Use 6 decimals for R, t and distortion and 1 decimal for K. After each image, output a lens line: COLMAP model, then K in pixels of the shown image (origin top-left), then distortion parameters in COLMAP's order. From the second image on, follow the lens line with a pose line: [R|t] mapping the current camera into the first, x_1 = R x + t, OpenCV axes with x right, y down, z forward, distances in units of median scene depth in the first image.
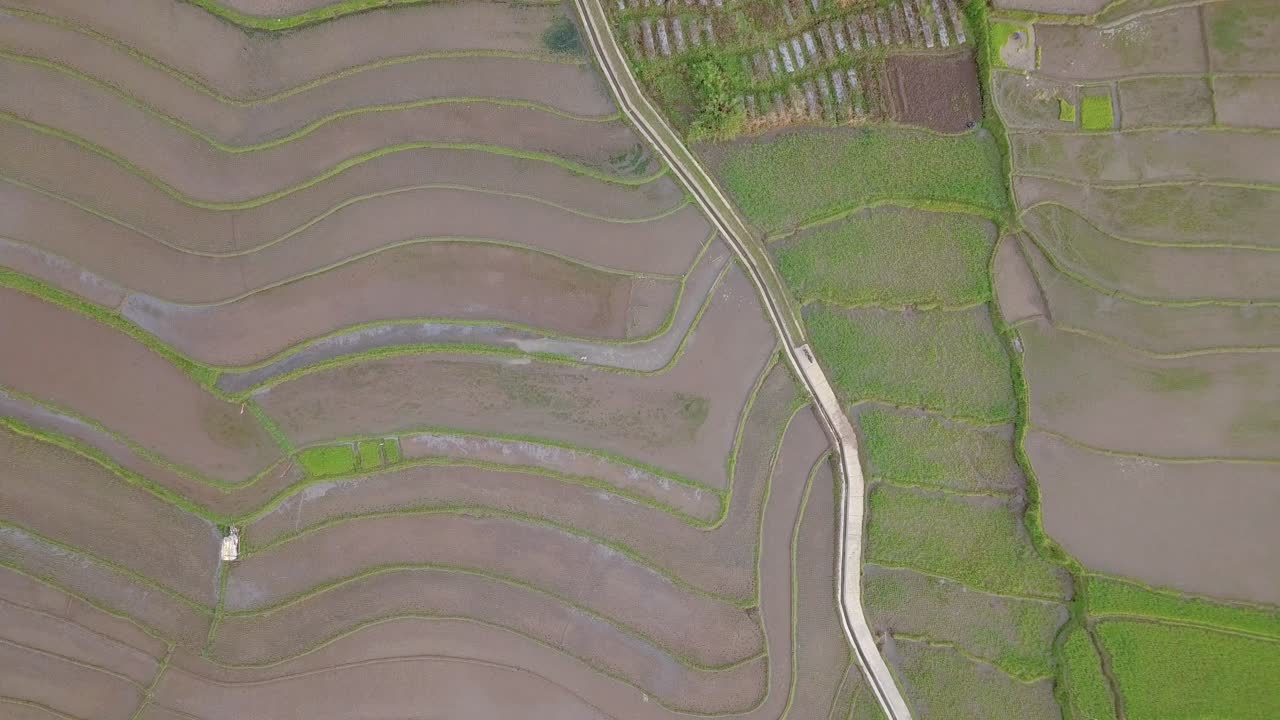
lens RADIAL K [[1000.0, 0, 651.5], [0, 1000.0, 367.1], [0, 0, 1]] dist [-0.047709, 0.014971]
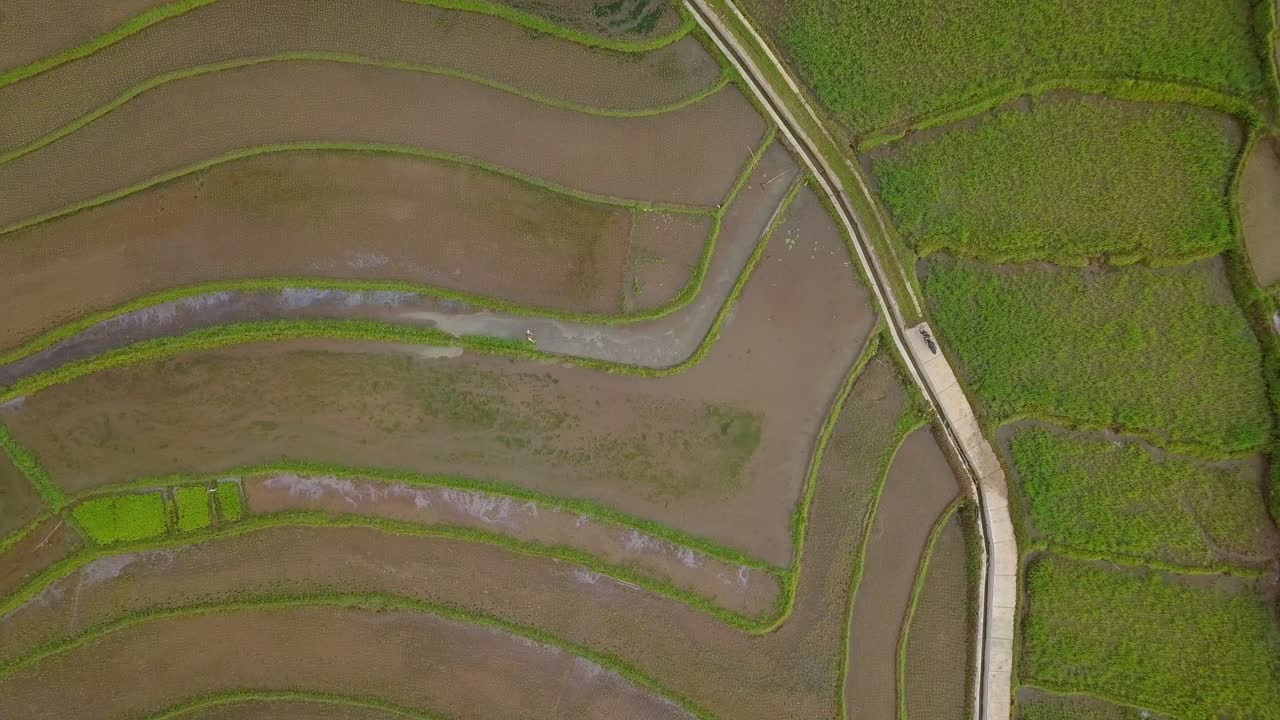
lens RADIAL K [[1000.0, 0, 646.0], [0, 1000.0, 353.6], [0, 0, 1]] dist [-0.047709, 0.014971]
pose [[0.999934, -0.000760, -0.011443, -0.004610], [0.000648, 0.999952, -0.009740, 0.001471], [0.011450, 0.009732, 0.999887, 0.405294]]
